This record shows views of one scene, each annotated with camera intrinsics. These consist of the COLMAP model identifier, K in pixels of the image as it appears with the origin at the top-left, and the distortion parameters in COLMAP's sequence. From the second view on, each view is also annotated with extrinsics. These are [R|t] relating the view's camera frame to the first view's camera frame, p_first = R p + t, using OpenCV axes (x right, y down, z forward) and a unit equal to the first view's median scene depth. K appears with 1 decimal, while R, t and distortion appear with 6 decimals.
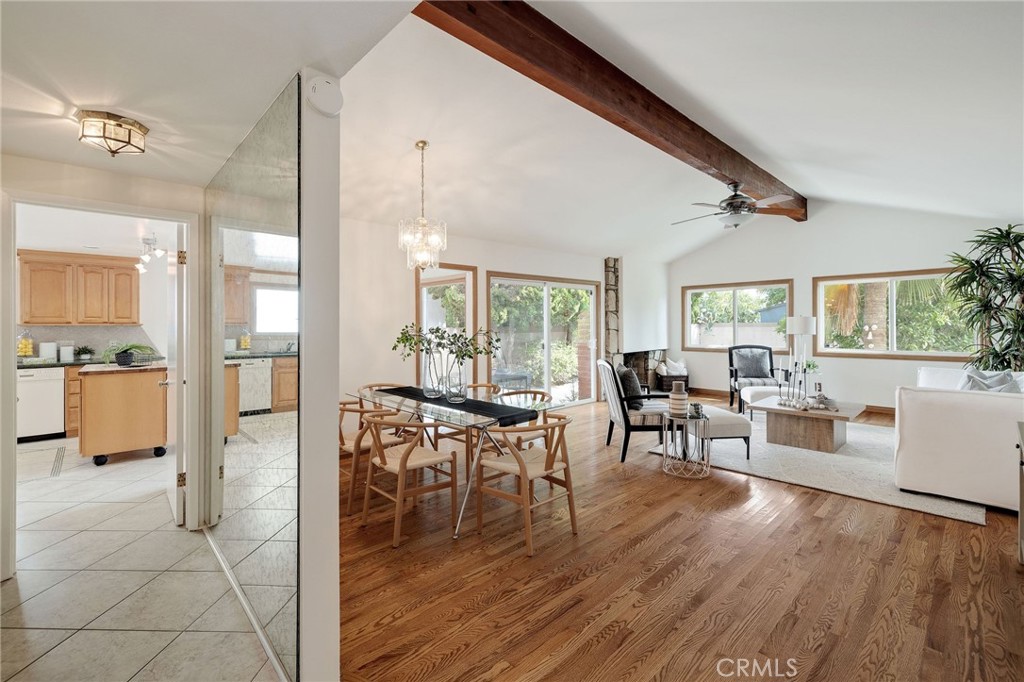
lens RADIAL K [[440.0, 0, 509.1], [0, 440.0, 323.4], [0, 0, 1]] dist [0.000973, -0.000251]
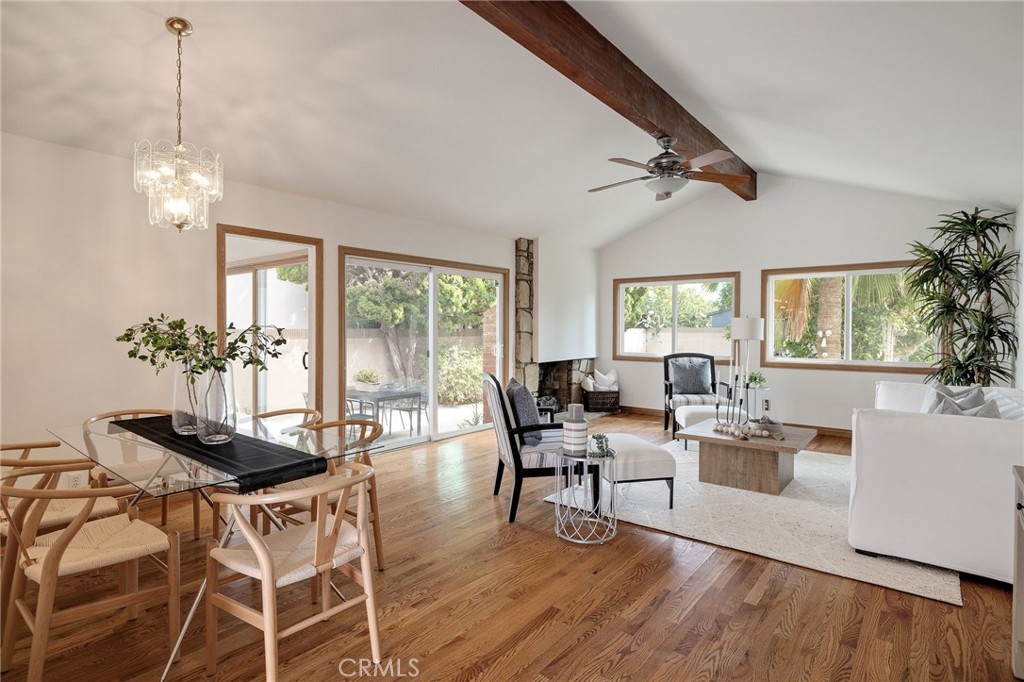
lens RADIAL K [[532.0, 0, 514.7], [0, 532.0, 330.3], [0, 0, 1]] dist [-0.003740, 0.000473]
pose [[0.987427, 0.011005, 0.157689, 0.115075], [-0.012095, 0.999909, 0.005958, 0.008526], [-0.157609, -0.007790, 0.987471, 0.137394]]
